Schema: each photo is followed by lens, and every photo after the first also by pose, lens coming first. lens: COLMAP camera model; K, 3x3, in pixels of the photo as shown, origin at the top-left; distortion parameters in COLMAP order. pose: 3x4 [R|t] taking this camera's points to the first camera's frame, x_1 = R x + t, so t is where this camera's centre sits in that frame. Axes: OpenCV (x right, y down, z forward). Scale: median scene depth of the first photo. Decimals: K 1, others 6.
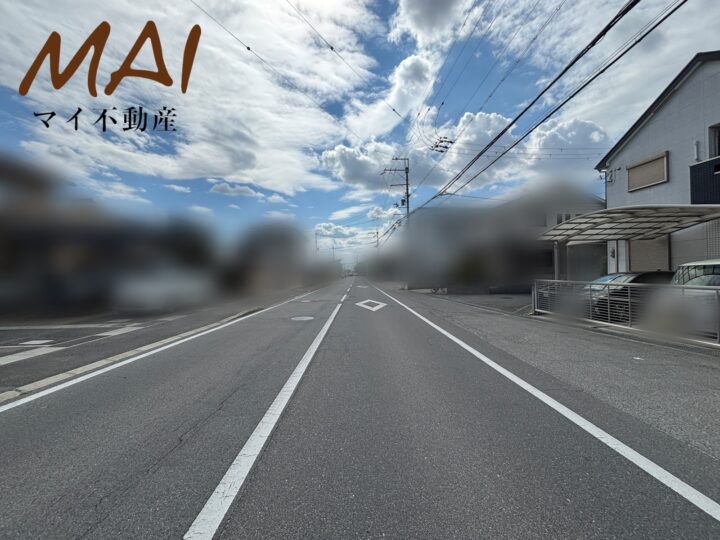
lens RADIAL K [[288.8, 0, 359.6], [0, 288.8, 257.9], [0, 0, 1]] dist [0.101249, -0.000160]
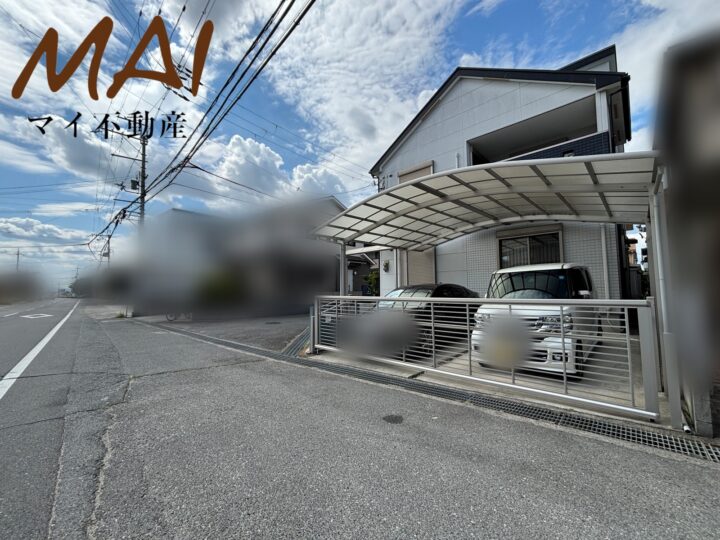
lens RADIAL K [[296.2, 0, 360.0], [0, 296.2, 270.0], [0, 0, 1]] dist [0.002145, -0.000129]
pose [[0.717919, 0.089336, 0.690371, 0.203572], [-0.059456, 0.995976, -0.067054, 0.050885], [-0.693583, 0.007093, 0.720342, 0.453645]]
